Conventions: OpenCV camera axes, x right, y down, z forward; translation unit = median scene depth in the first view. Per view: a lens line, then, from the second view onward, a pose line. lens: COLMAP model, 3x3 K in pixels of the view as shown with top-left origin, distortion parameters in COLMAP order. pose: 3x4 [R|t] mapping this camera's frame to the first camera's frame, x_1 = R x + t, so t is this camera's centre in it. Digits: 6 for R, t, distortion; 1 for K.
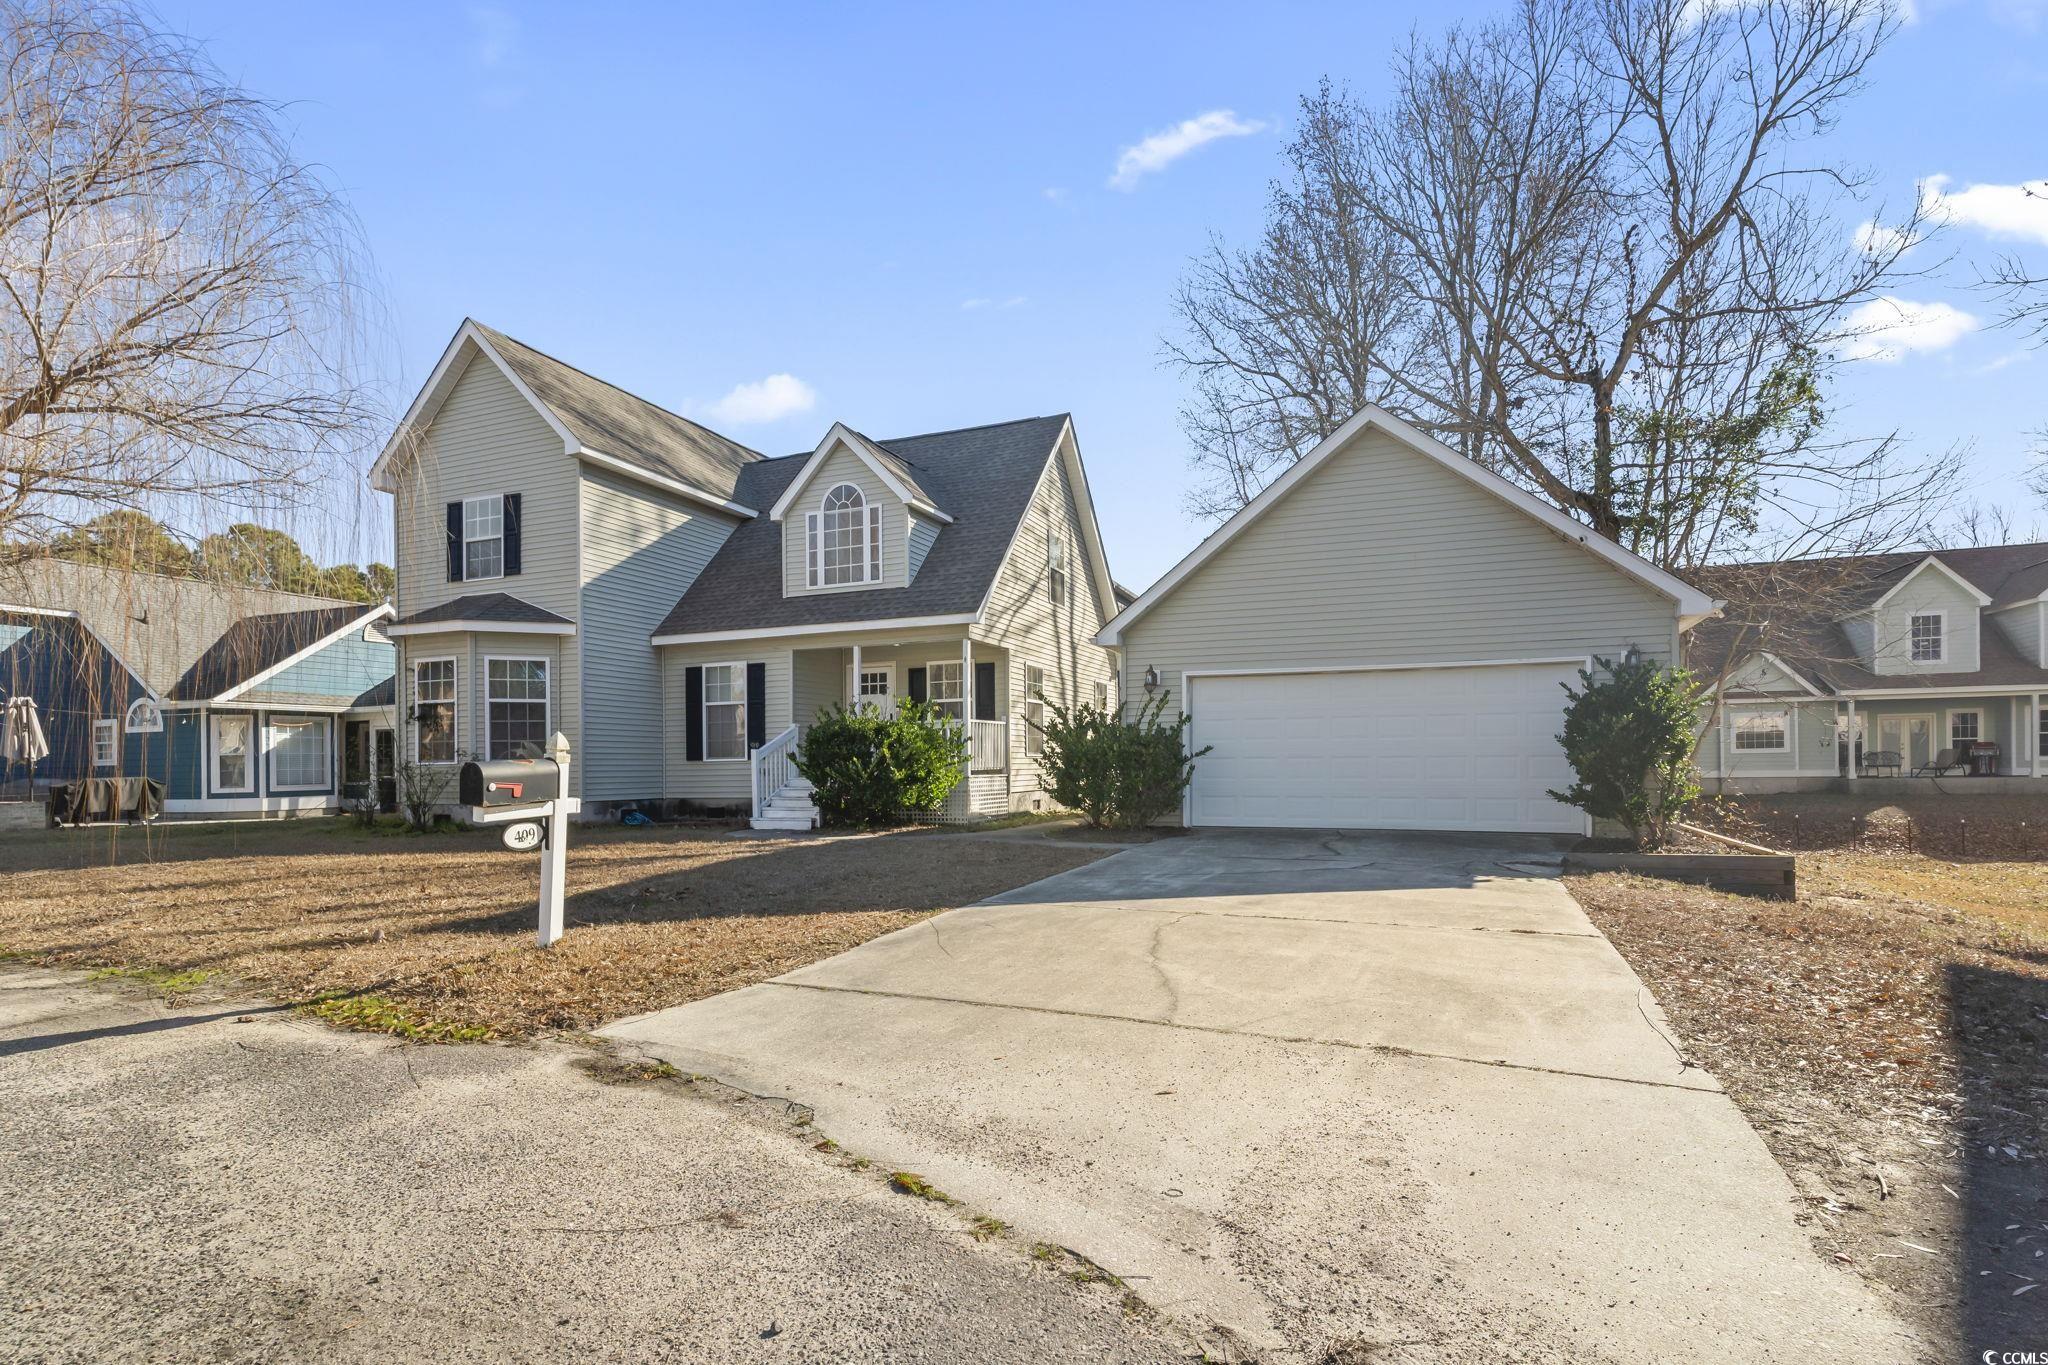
lens RADIAL K [[981.3, 0, 1005.3], [0, 981.3, 751.4], [0, 0, 1]] dist [-0.001845, 0.001152]
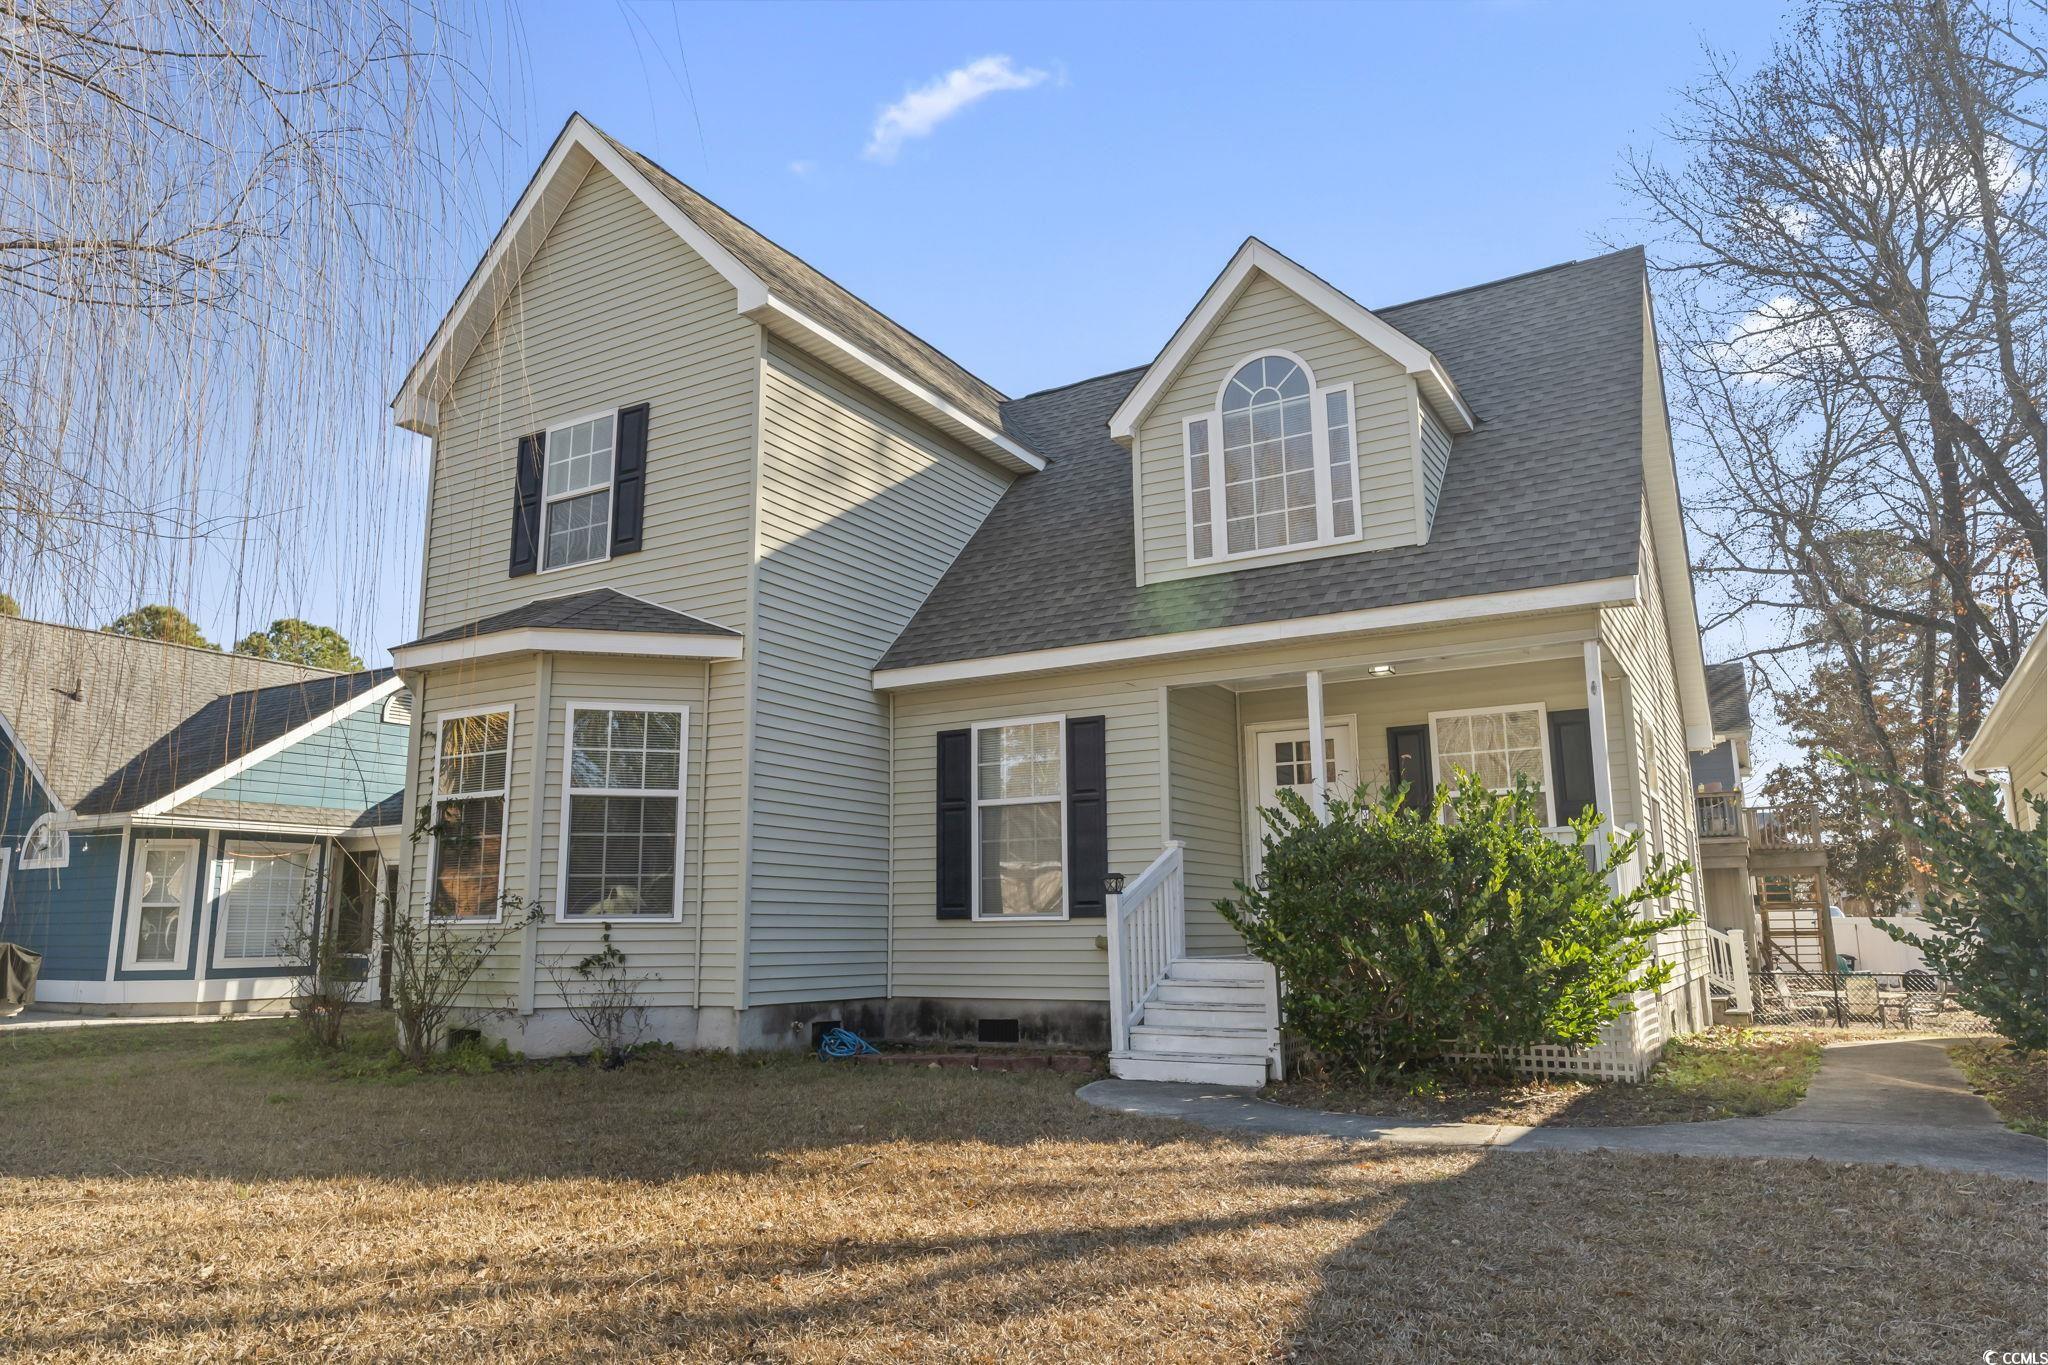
lens RADIAL K [[1359.8, 0, 1019.1], [0, 1359.8, 671.5], [0, 0, 1]] dist [-0.007200, -0.000184]
pose [[0.987408, -0.022918, -0.156525, -0.181214], [-0.004595, 0.984878, -0.173191, 0.004898], [0.158127, 0.171729, 0.972371, 0.335293]]
